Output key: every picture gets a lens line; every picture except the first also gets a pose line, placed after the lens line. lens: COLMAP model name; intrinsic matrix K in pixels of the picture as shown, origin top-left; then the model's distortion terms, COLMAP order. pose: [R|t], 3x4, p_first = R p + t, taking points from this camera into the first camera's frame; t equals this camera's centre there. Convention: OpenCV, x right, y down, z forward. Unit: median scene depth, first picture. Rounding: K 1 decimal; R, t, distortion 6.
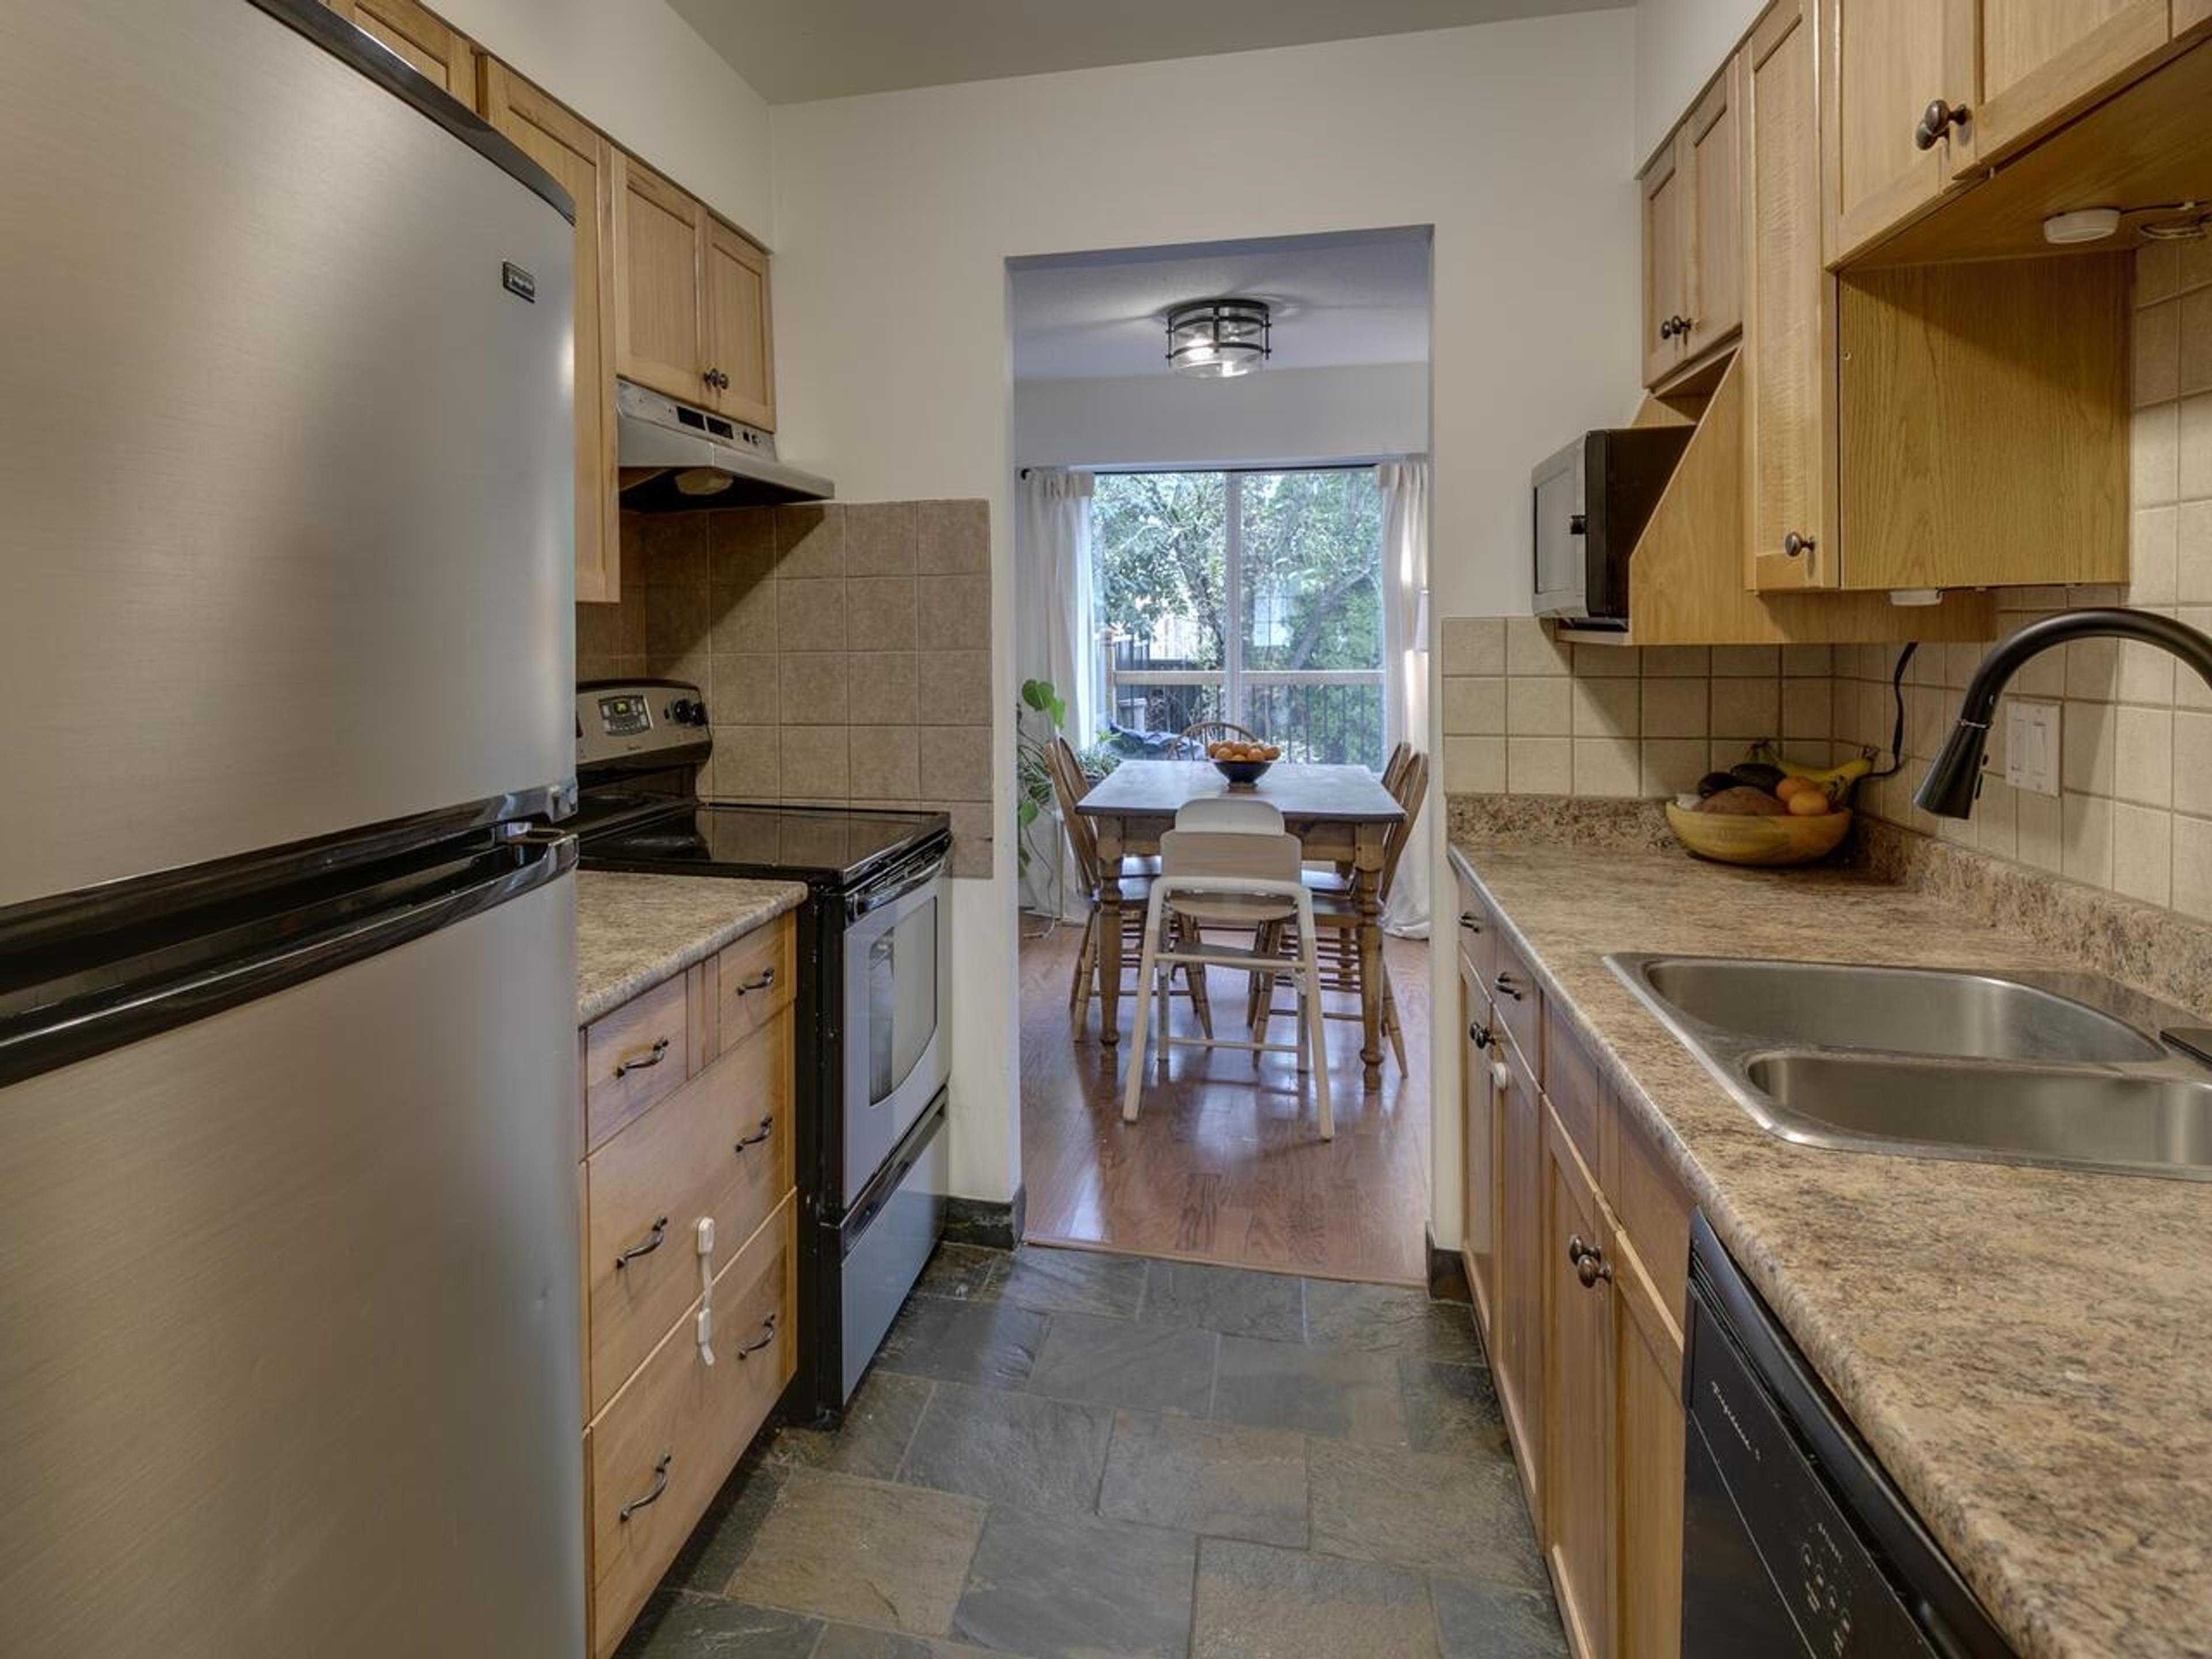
lens RADIAL K [[1421.8, 0, 845.7], [0, 1421.8, 662.2], [0, 0, 1]] dist [0.001438, -0.003213]
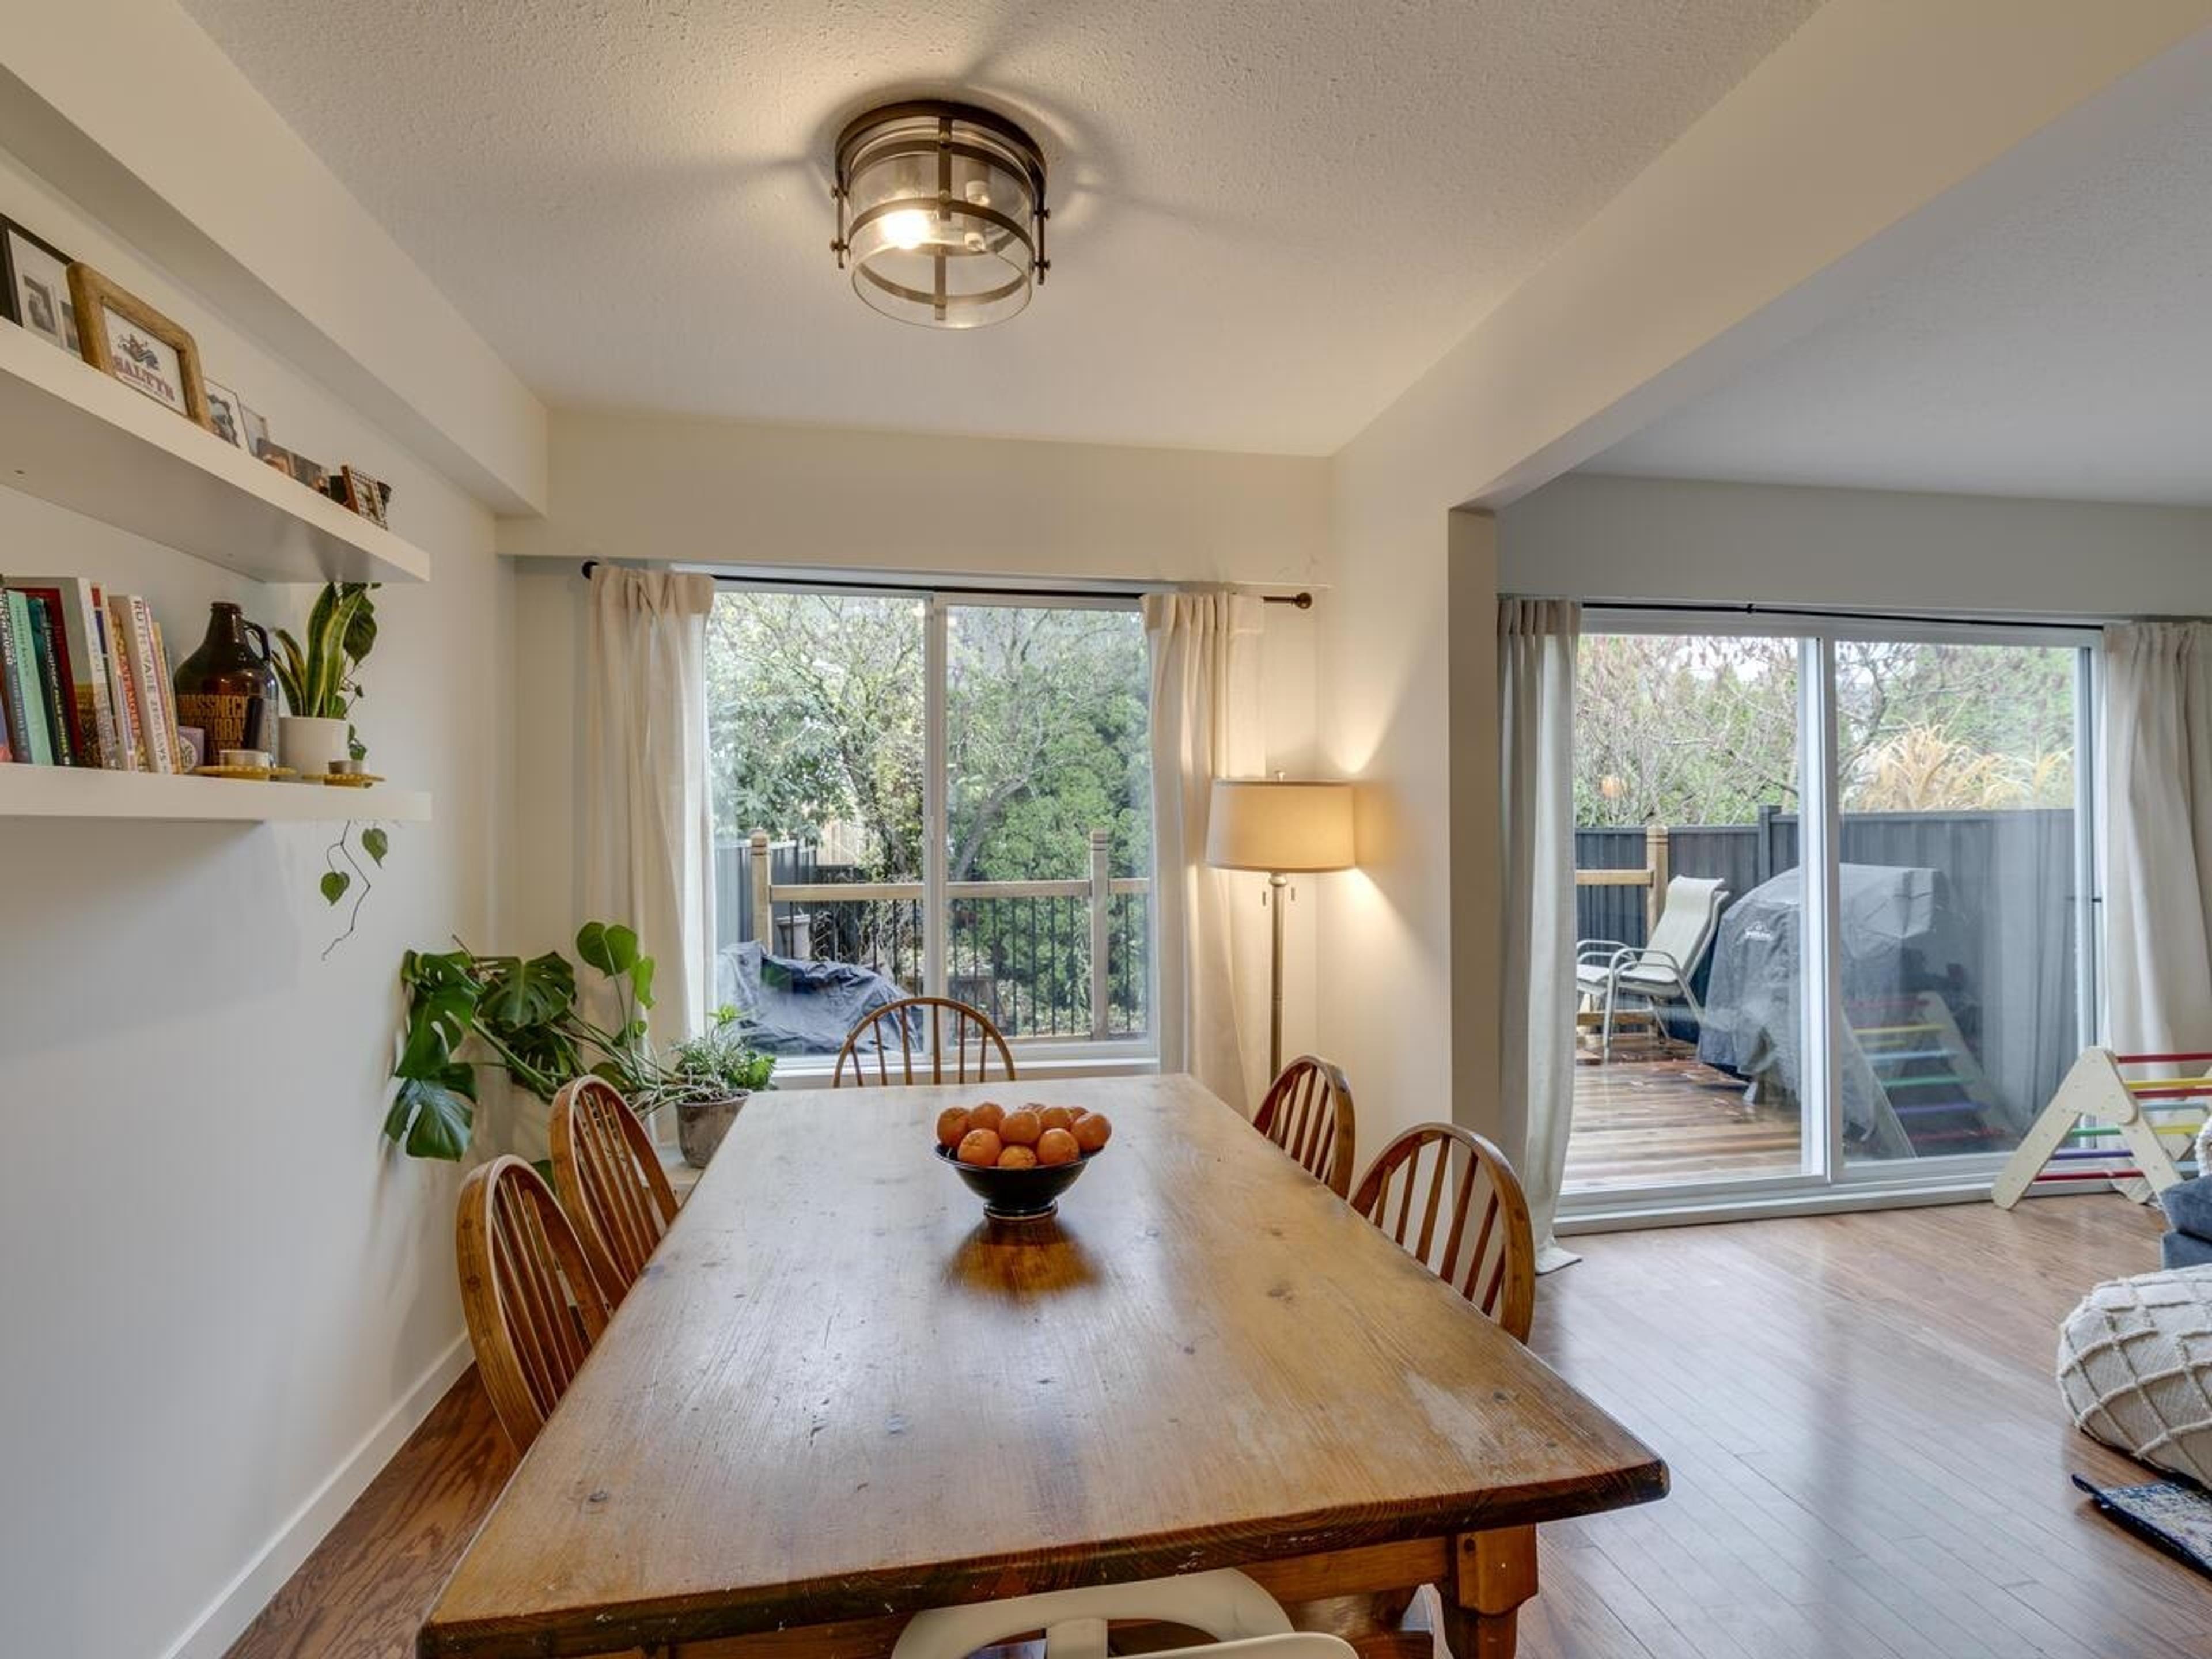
lens RADIAL K [[1110.7, 0, 1126.5], [0, 1110.7, 824.7], [0, 0, 1]] dist [0.005596, -0.001204]
pose [[0.887078, 0.005235, 0.461589, 0.245414], [0.009696, 0.999504, -0.029969, -0.025403], [-0.461517, 0.031061, 0.886588, 1.090518]]
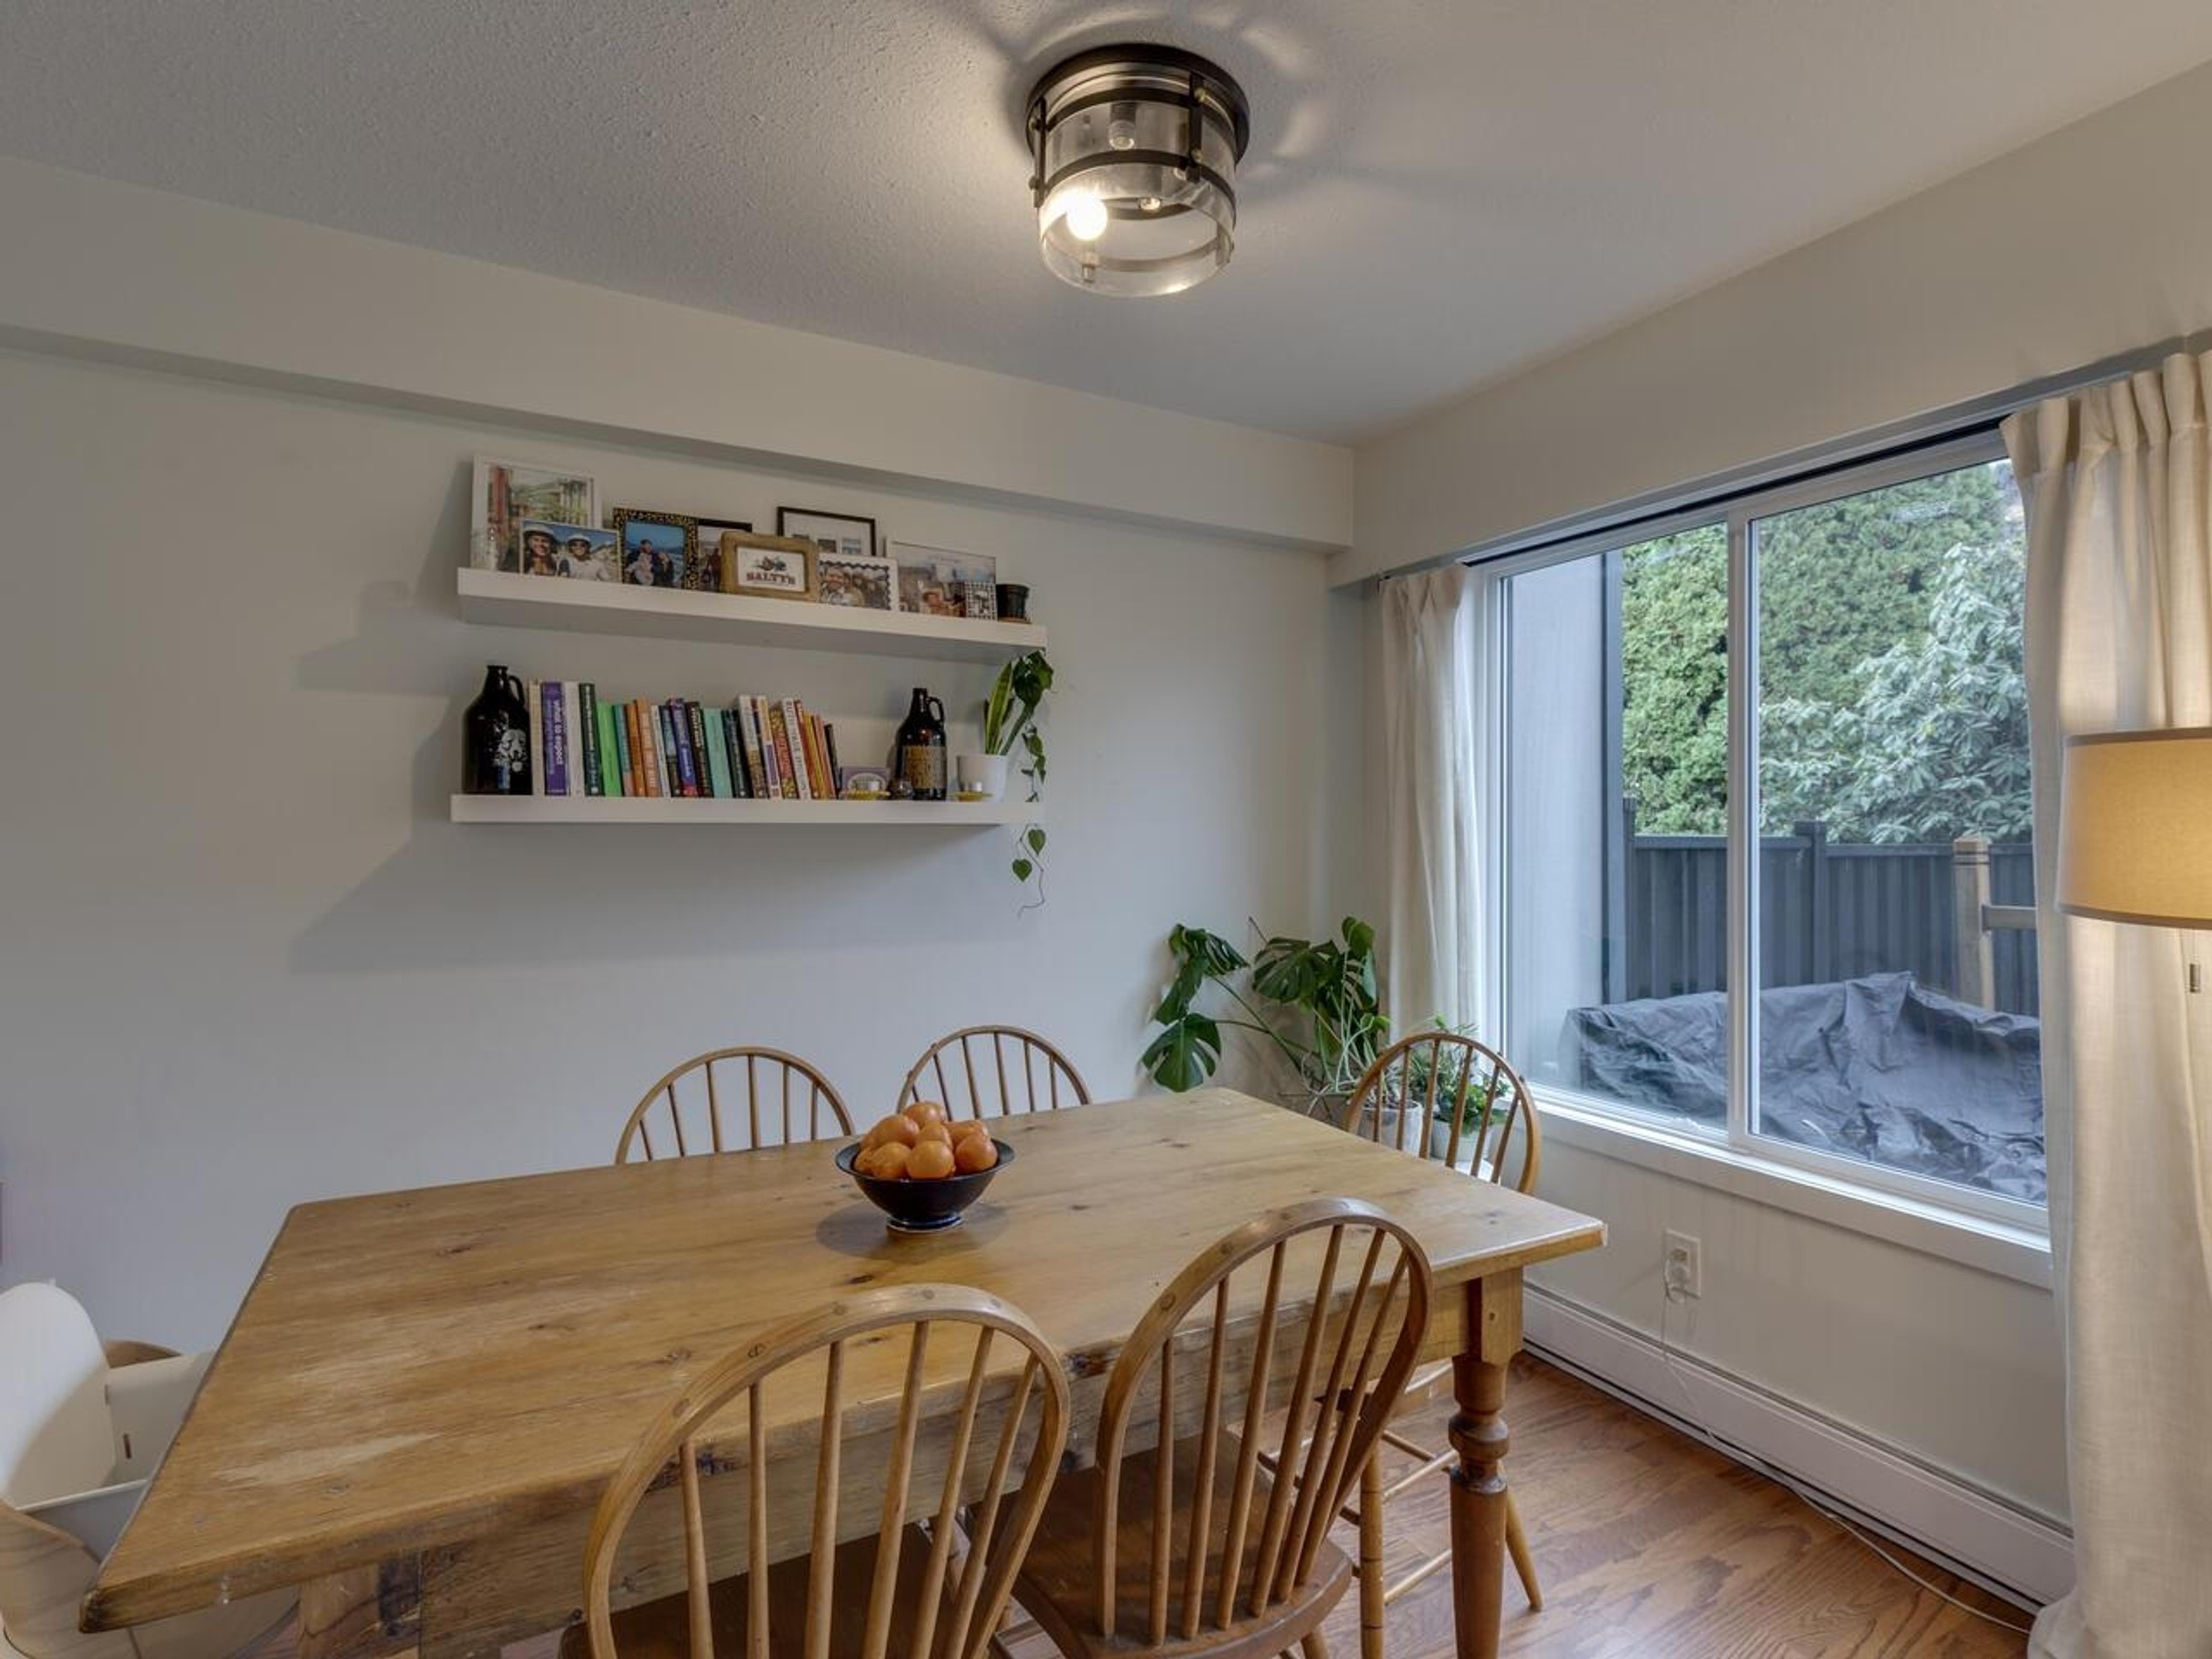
lens RADIAL K [[1110.7, 0, 1126.5], [0, 1110.7, 824.7], [0, 0, 1]] dist [0.005596, -0.001204]
pose [[0.726592, 0.002219, -0.687065, 0.831950], [-0.023920, 0.999470, -0.022069, -0.032419], [0.686652, 0.032470, 0.726261, 1.260797]]
